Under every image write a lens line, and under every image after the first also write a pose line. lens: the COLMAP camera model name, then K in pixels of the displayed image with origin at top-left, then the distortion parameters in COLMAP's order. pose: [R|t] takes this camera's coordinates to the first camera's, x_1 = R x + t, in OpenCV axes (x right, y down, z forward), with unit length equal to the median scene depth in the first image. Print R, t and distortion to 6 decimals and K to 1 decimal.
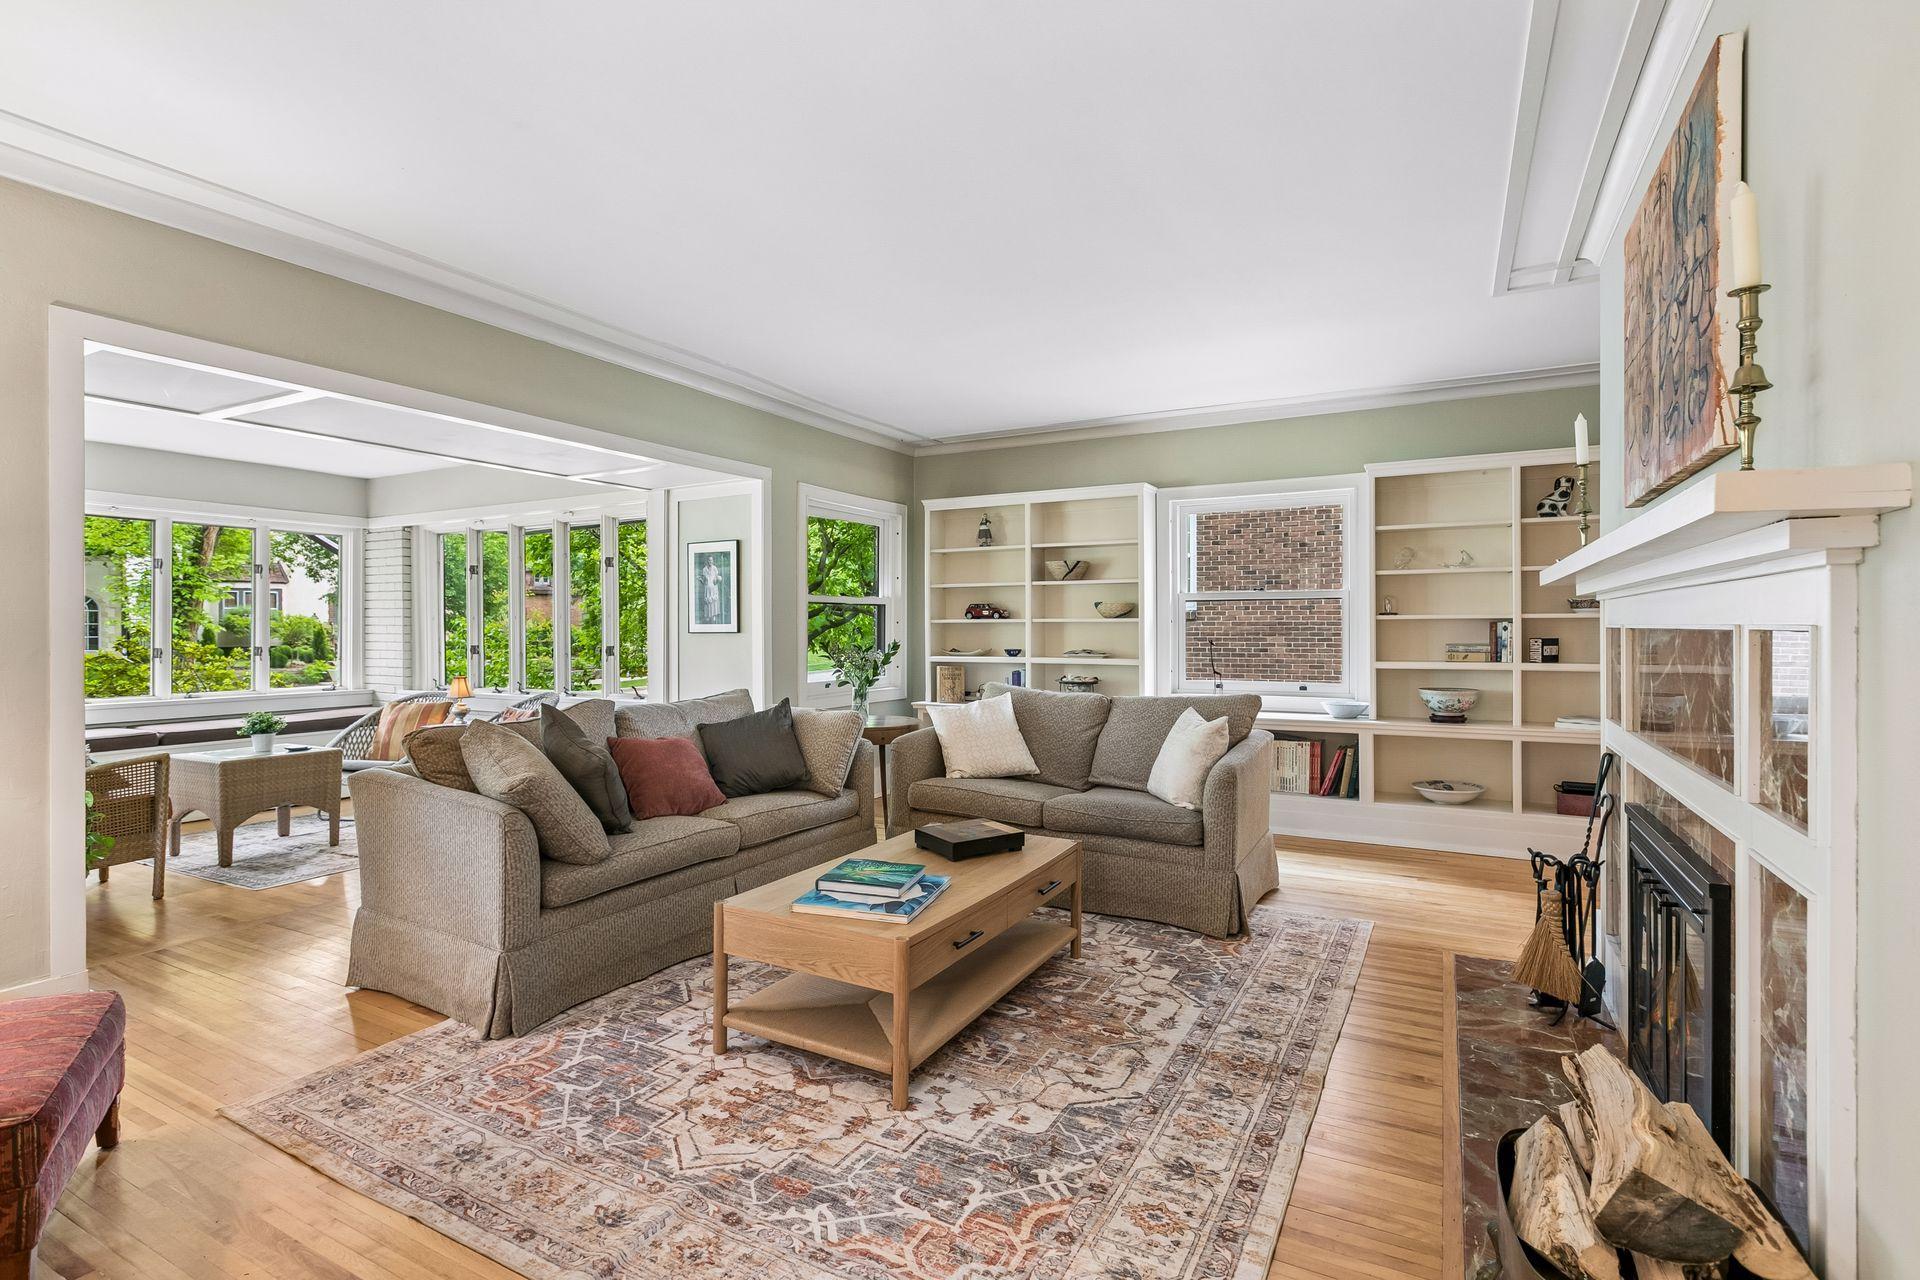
lens RADIAL K [[901.3, 0, 954.2], [0, 901.3, 637.0], [0, 0, 1]] dist [0.001429, -0.000079]
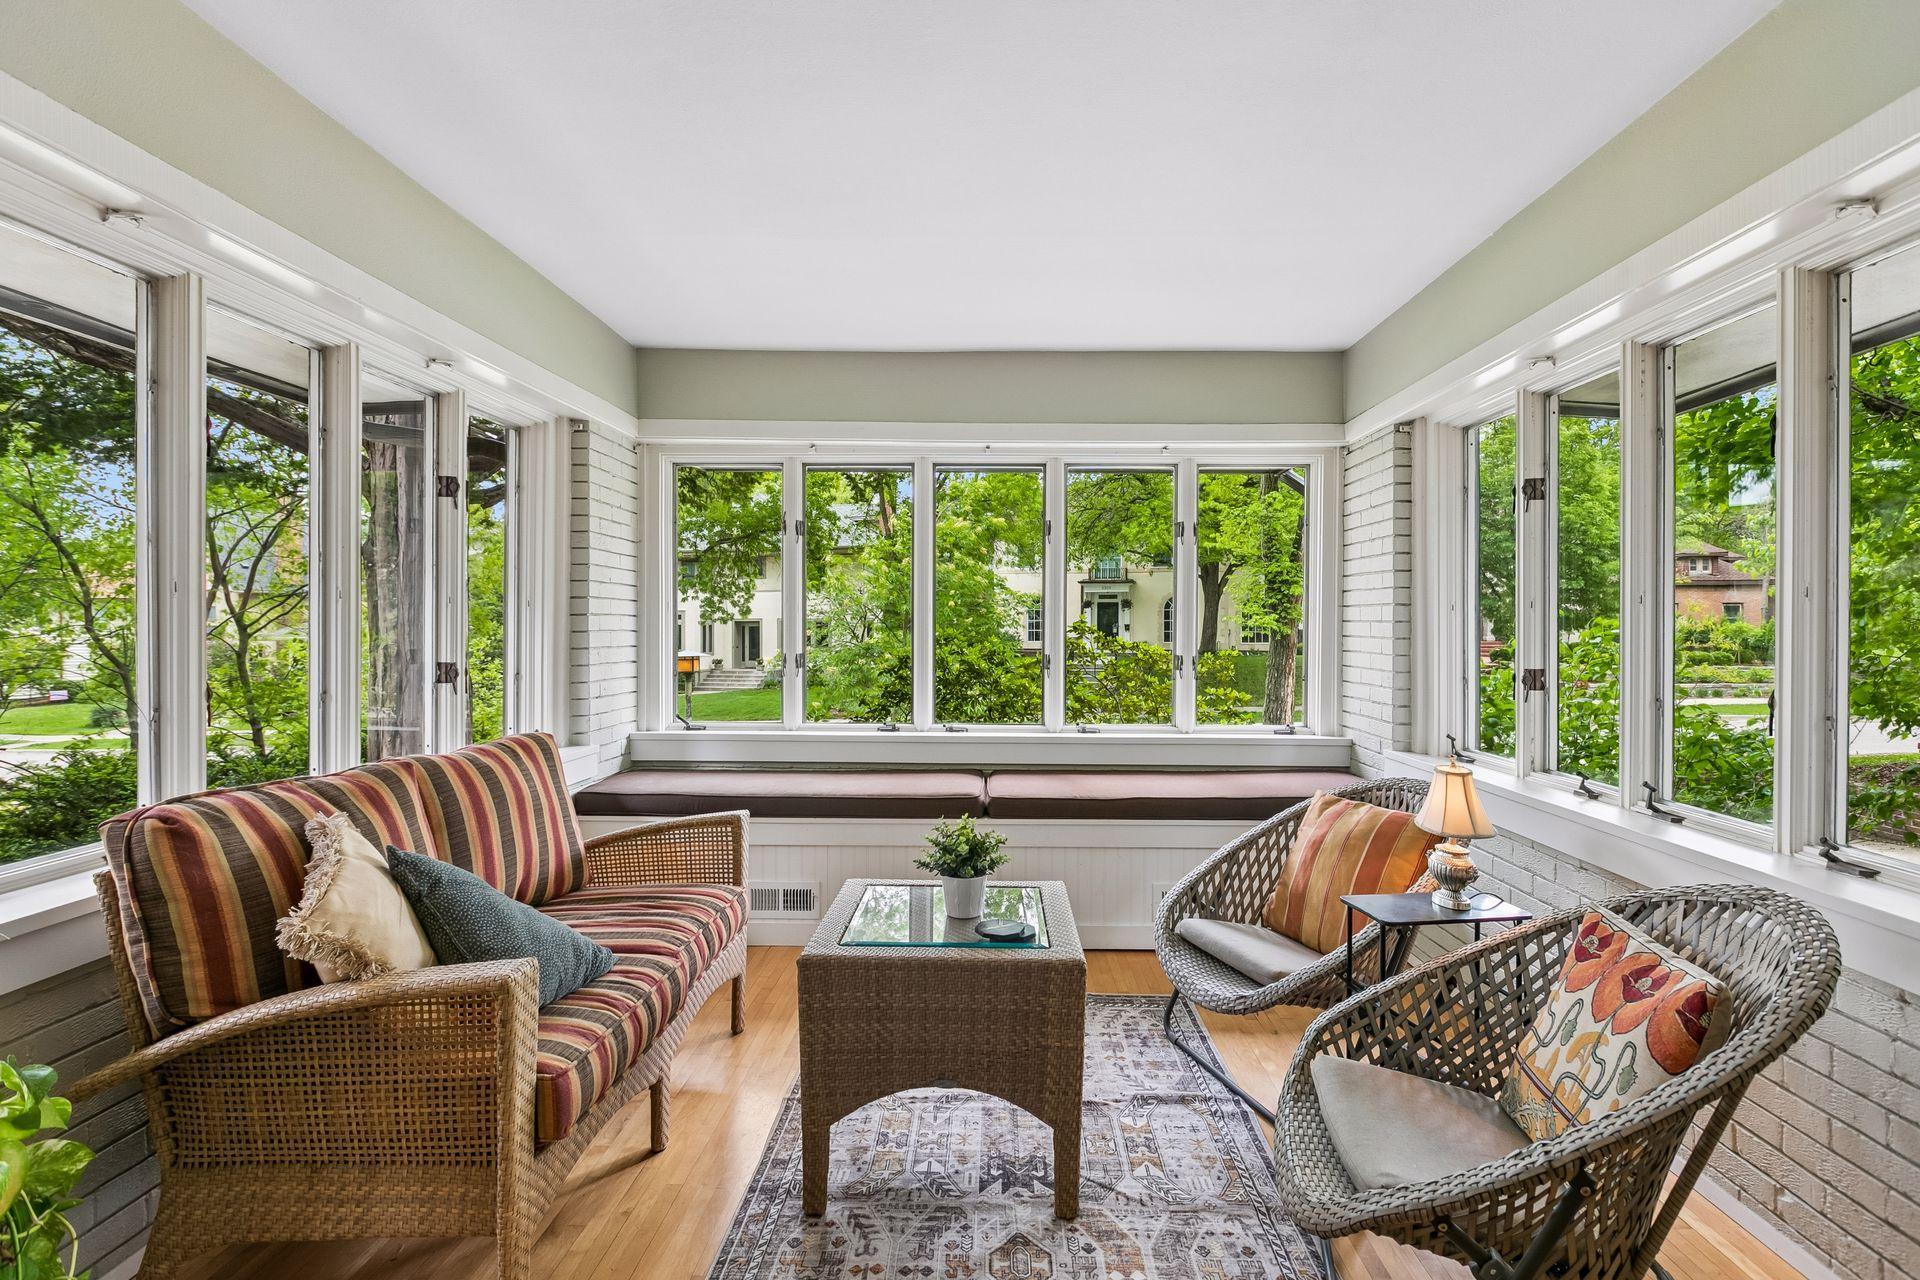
lens RADIAL K [[901.3, 0, 954.9], [0, 901.3, 630.1], [0, 0, 1]] dist [0.001429, -0.000079]
pose [[0.430217, 0.013562, -0.902624, -0.264968], [-0.012997, 0.999877, 0.008829, -0.009644], [0.902632, 0.007933, 0.430340, 0.565845]]
